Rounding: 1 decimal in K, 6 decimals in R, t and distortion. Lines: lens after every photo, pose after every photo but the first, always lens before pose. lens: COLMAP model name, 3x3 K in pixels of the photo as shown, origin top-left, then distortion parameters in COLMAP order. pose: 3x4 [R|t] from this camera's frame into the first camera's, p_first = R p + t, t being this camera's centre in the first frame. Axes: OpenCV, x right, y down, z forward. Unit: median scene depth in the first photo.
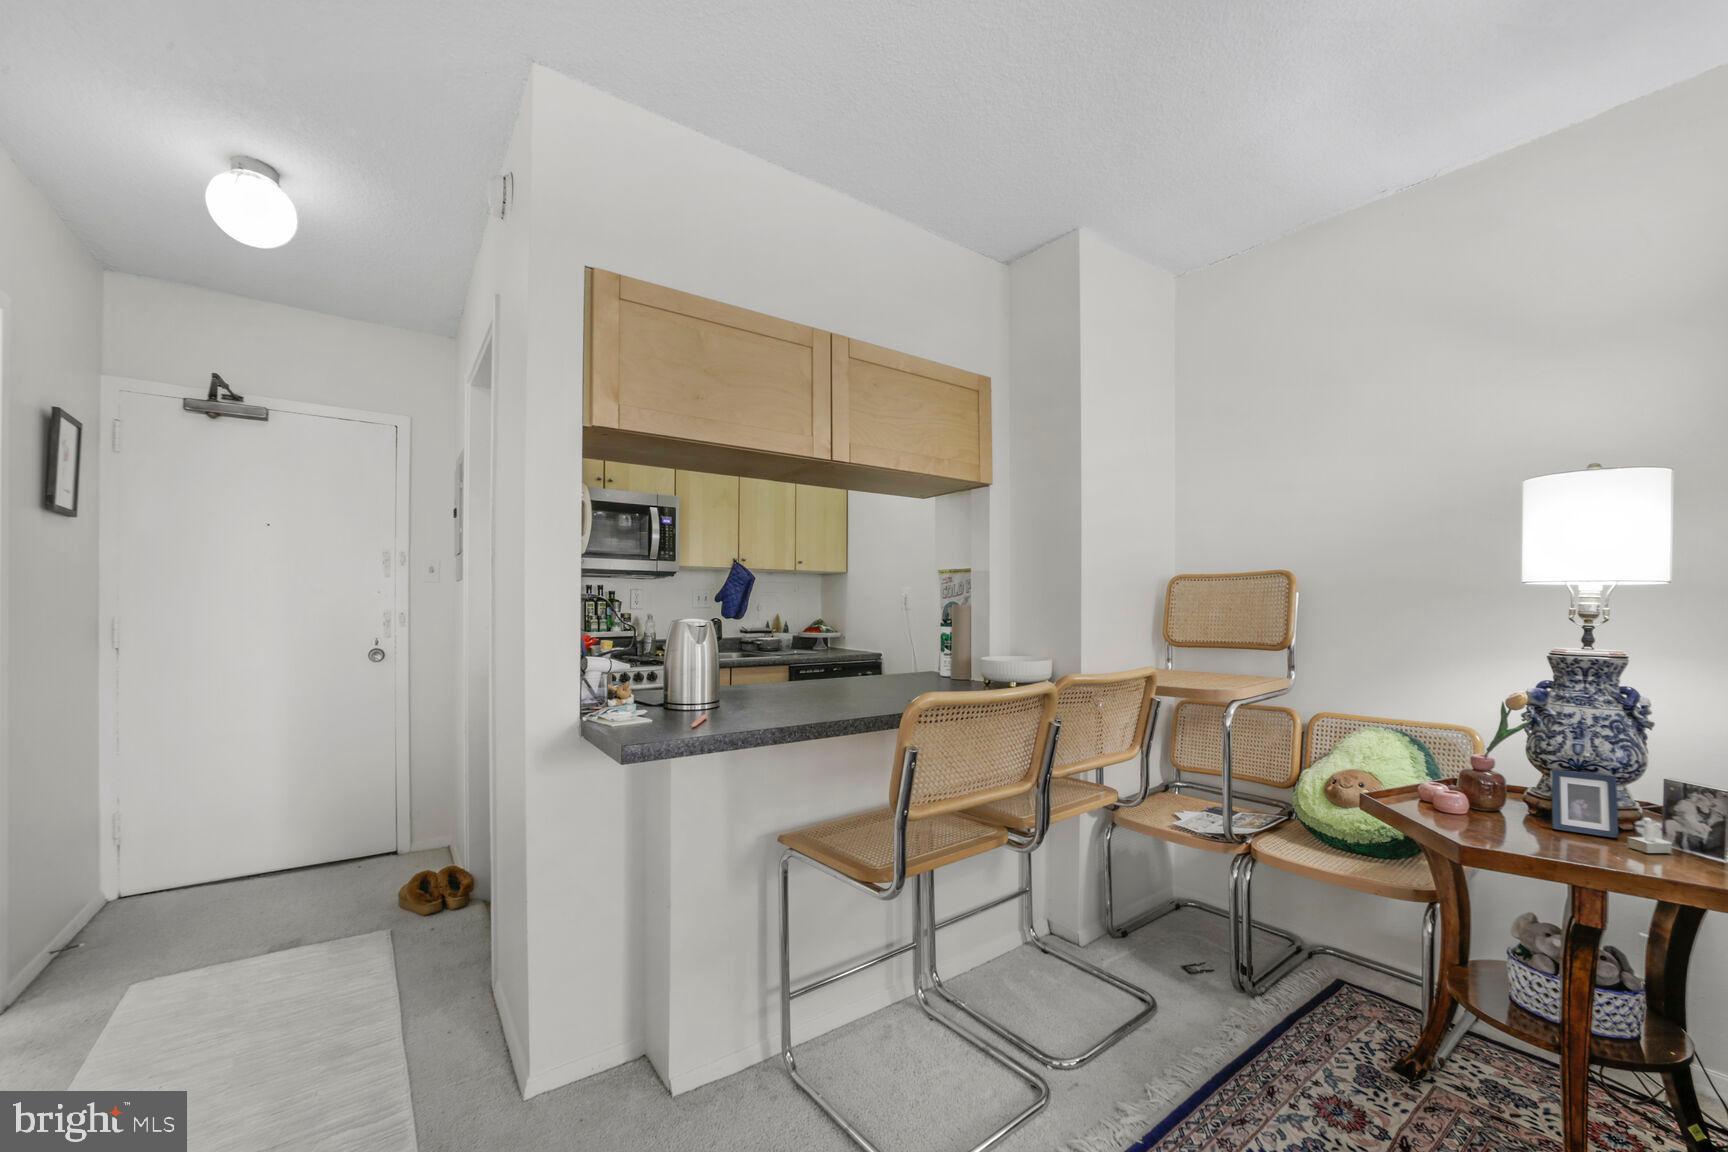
lens RADIAL K [[686.6, 0, 875.8], [0, 686.6, 606.8], [0, 0, 1]] dist [-0.043550, 0.012832]
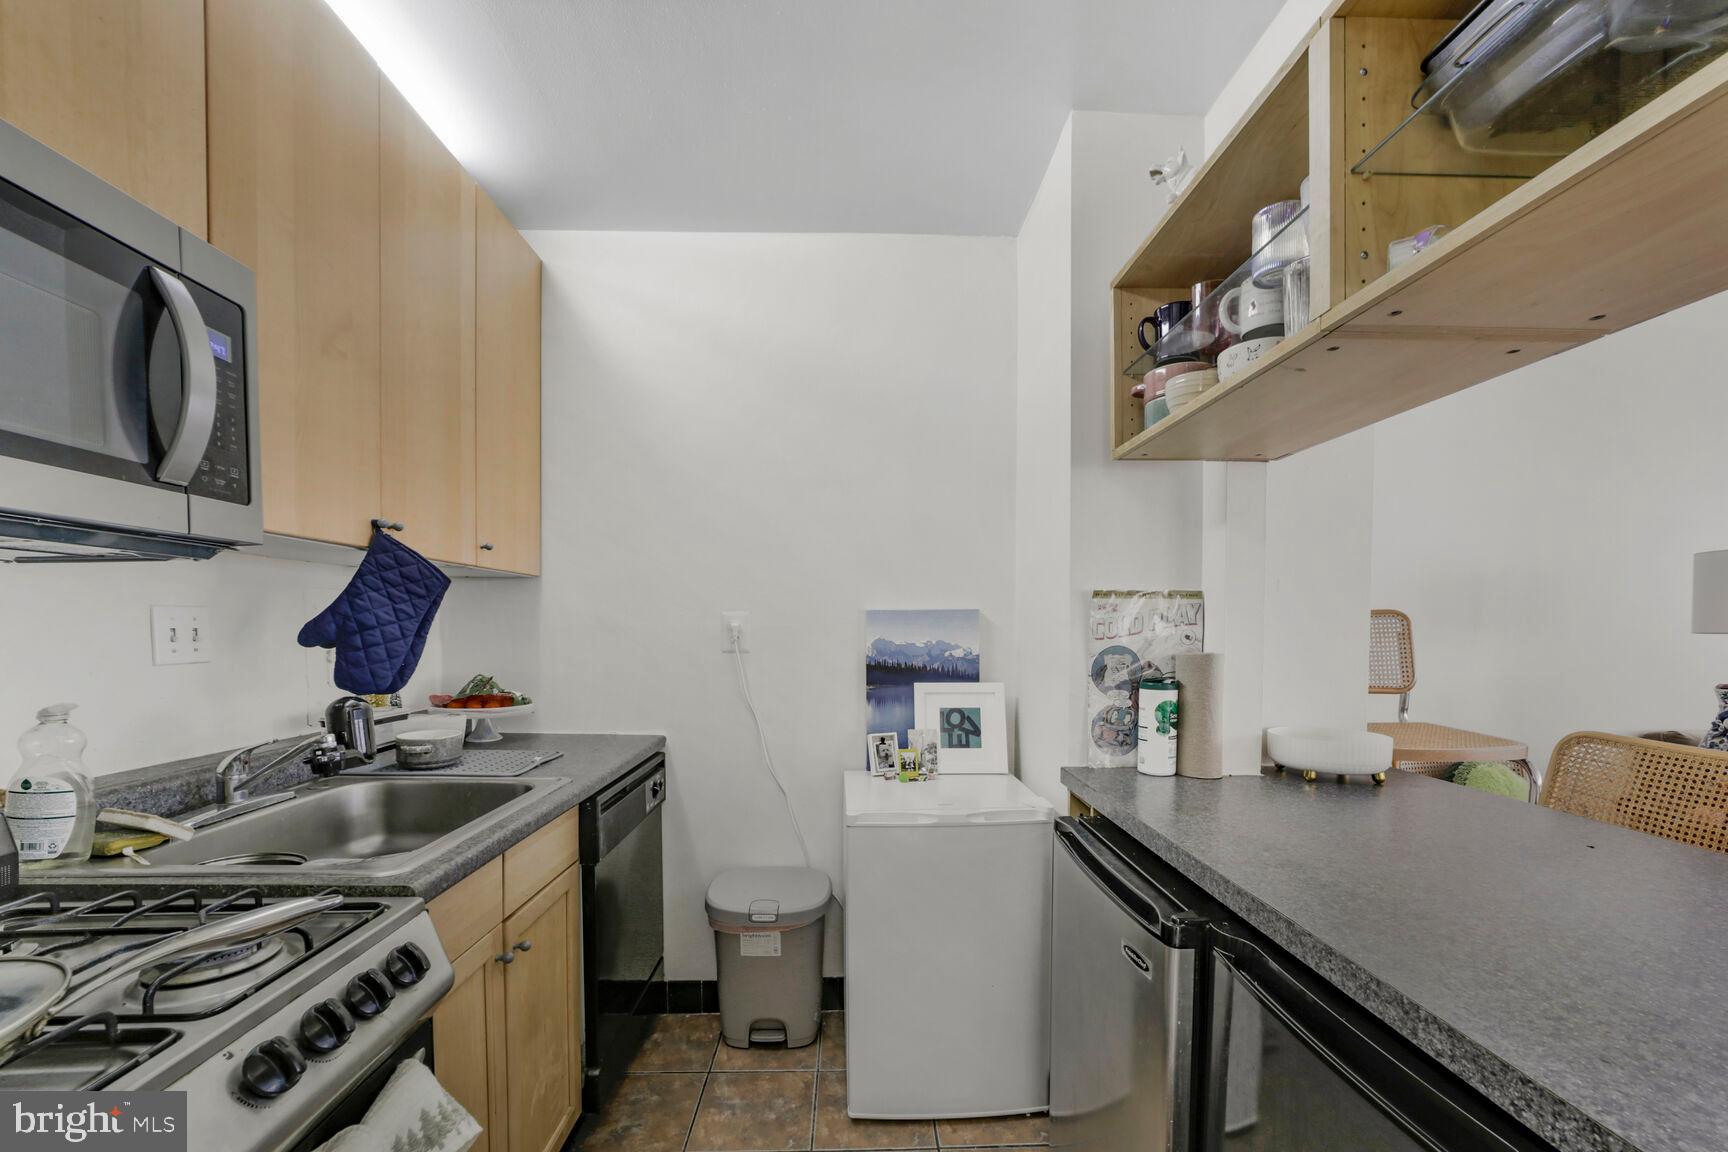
lens RADIAL K [[700.4, 0, 839.0], [0, 700.4, 600.7], [0, 0, 1]] dist [-0.026499, 0.012143]
pose [[0.587891, 0.024932, 0.808556, -0.558778], [0.007948, 0.999299, -0.036592, -0.022718], [-0.808901, 0.027938, 0.587281, 0.943121]]
